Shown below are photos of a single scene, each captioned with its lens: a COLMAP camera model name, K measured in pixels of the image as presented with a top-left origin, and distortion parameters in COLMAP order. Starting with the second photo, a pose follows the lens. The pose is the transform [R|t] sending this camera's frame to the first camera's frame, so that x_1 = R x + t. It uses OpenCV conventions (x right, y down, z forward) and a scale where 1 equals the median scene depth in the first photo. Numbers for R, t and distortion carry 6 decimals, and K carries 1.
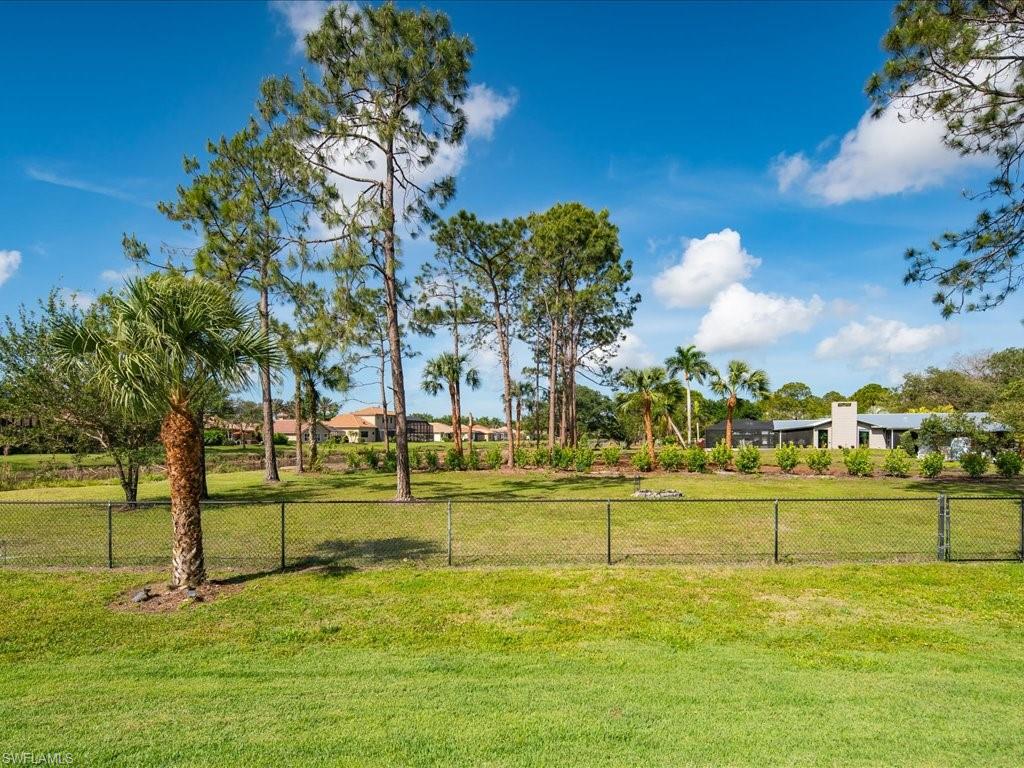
lens RADIAL K [[557.1, 0, 505.5], [0, 557.1, 447.5], [0, 0, 1]] dist [-0.001084, -0.000961]
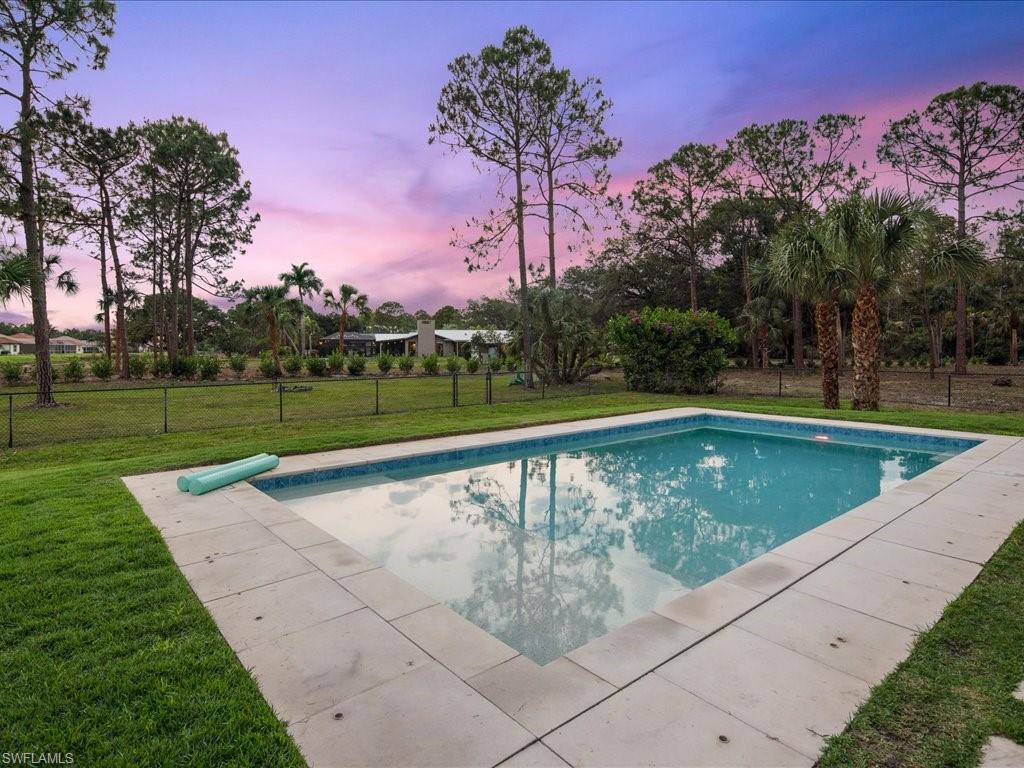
lens RADIAL K [[554.8, 0, 508.0], [0, 554.8, 345.7], [0, 0, 1]] dist [-0.002615, -0.000232]
pose [[0.775889, 0.001710, 0.630867, -0.054055], [0.013617, 0.999718, -0.019457, 0.005080], [-0.630722, 0.023687, 0.775647, -0.112556]]
